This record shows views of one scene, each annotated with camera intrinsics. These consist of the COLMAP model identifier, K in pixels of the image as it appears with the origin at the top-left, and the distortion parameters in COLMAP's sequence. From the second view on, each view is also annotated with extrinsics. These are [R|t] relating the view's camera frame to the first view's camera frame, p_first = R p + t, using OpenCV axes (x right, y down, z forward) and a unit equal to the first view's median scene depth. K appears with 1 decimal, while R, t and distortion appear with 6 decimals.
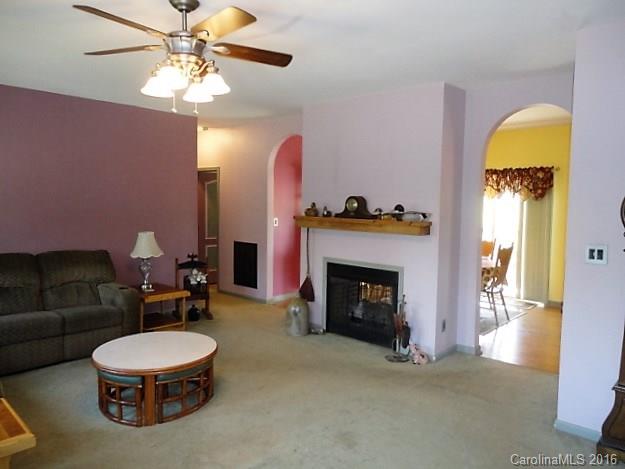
lens RADIAL K [[464.6, 0, 312.4], [0, 464.6, 234.0], [0, 0, 1]] dist [-0.016191, -0.001474]
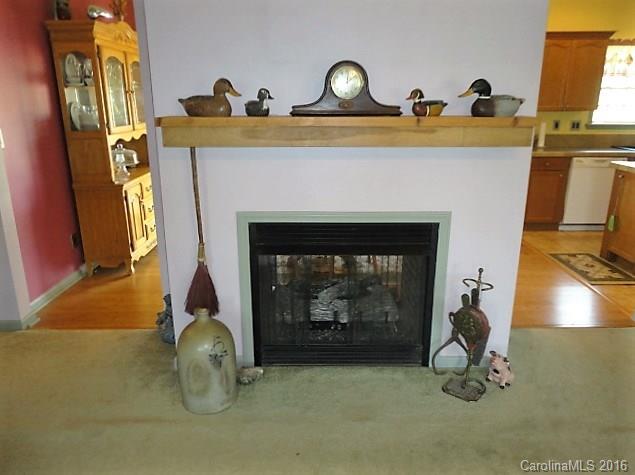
lens RADIAL K [[472.1, 0, 317.4], [0, 472.1, 238.9], [0, 0, 1]] dist [-0.016191, -0.001474]
pose [[0.728066, -0.217075, 0.650229, -0.218232], [0.060537, 0.965192, 0.254440, -0.034865], [-0.682829, -0.145886, 0.715865, 0.653826]]
